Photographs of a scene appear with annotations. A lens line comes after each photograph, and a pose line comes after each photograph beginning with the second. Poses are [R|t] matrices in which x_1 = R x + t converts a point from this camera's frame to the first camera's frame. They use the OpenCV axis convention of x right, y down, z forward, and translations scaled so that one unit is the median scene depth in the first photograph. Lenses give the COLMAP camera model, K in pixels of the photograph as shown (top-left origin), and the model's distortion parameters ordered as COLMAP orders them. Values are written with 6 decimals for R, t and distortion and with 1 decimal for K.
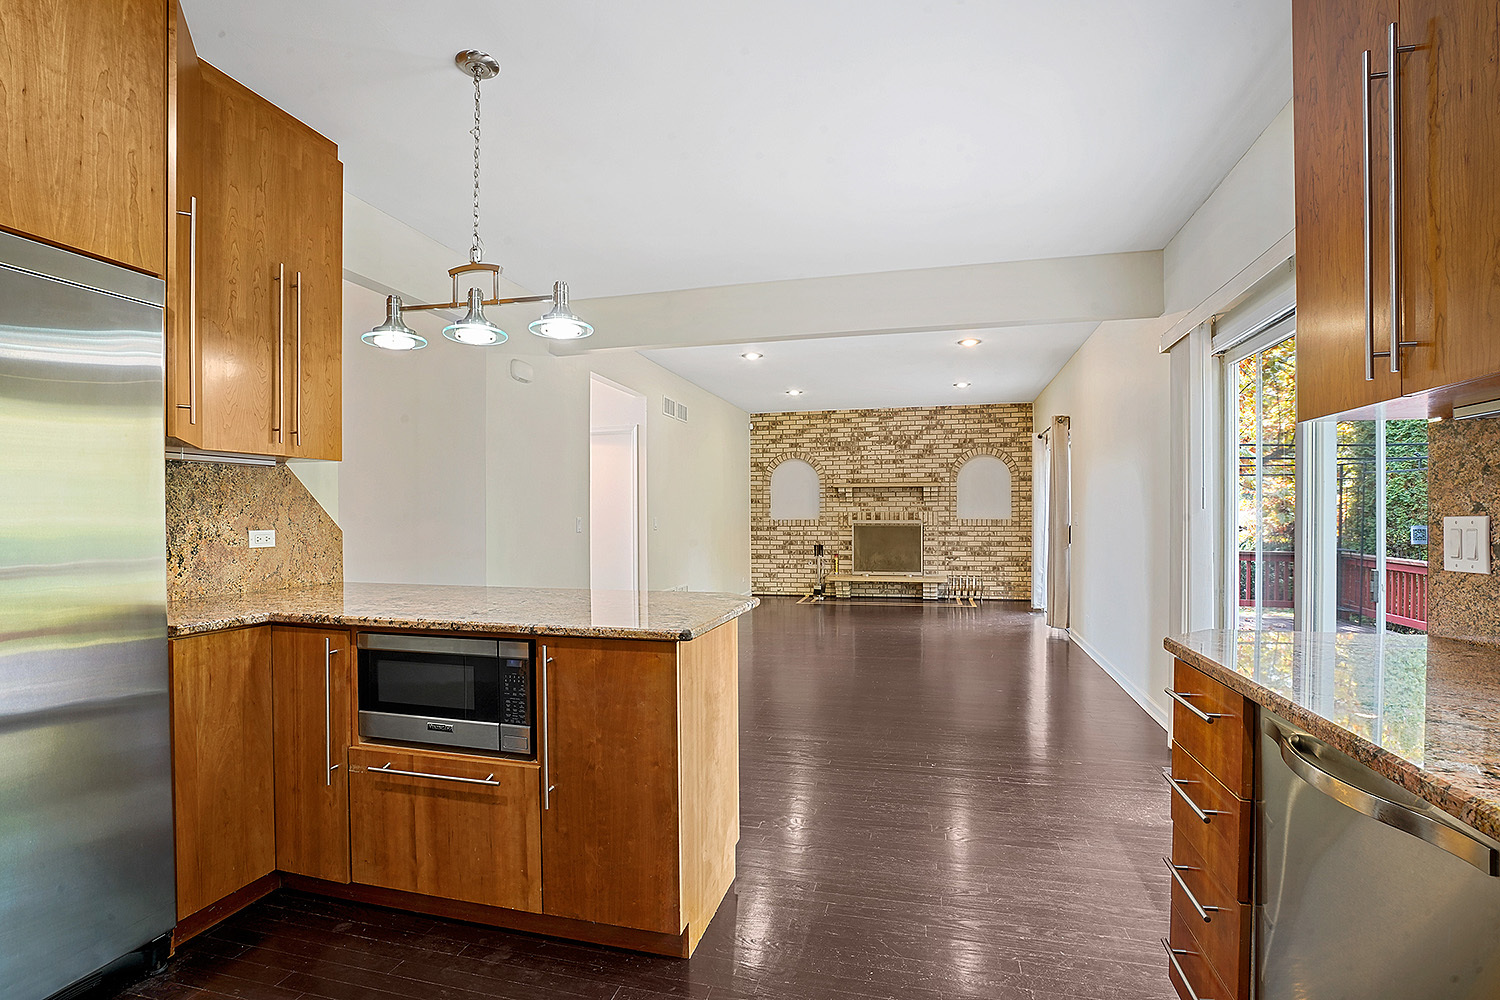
lens RADIAL K [[704.1, 0, 732.7], [0, 704.1, 522.4], [0, 0, 1]] dist [-0.000046, -0.000862]
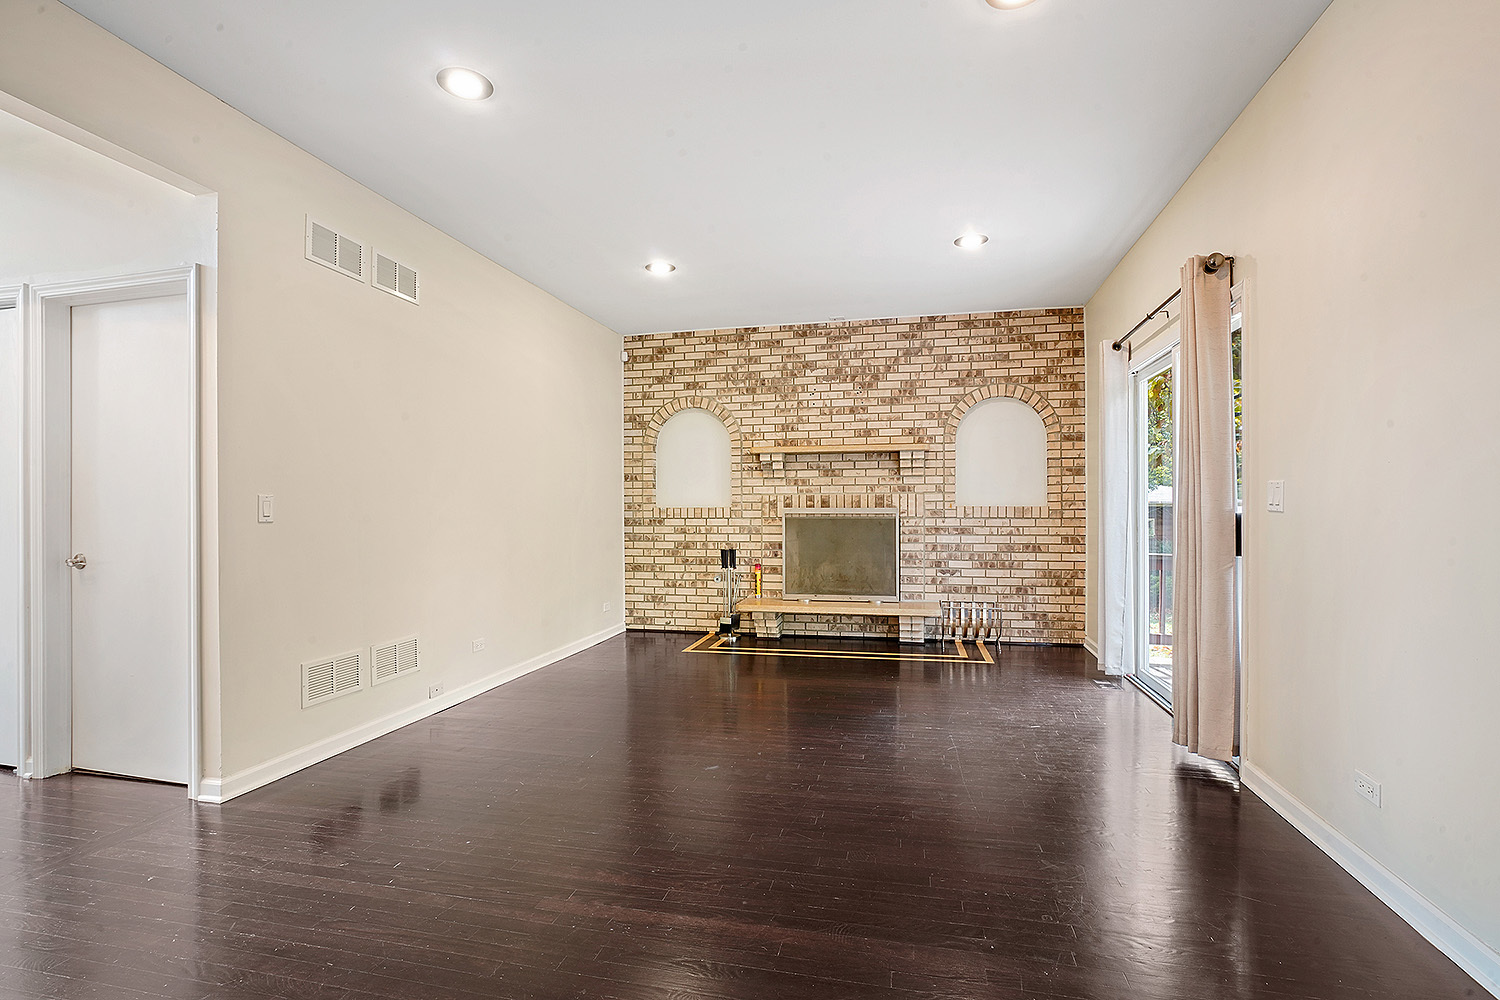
lens RADIAL K [[704.1, 0, 758.6], [0, 704.1, 506.6], [0, 0, 1]] dist [-0.000046, -0.000862]
pose [[0.998313, 0.001604, 0.058043, 0.116387], [-0.000737, 0.999888, -0.014967, 0.004455], [-0.058061, 0.014899, 0.998202, 0.411097]]
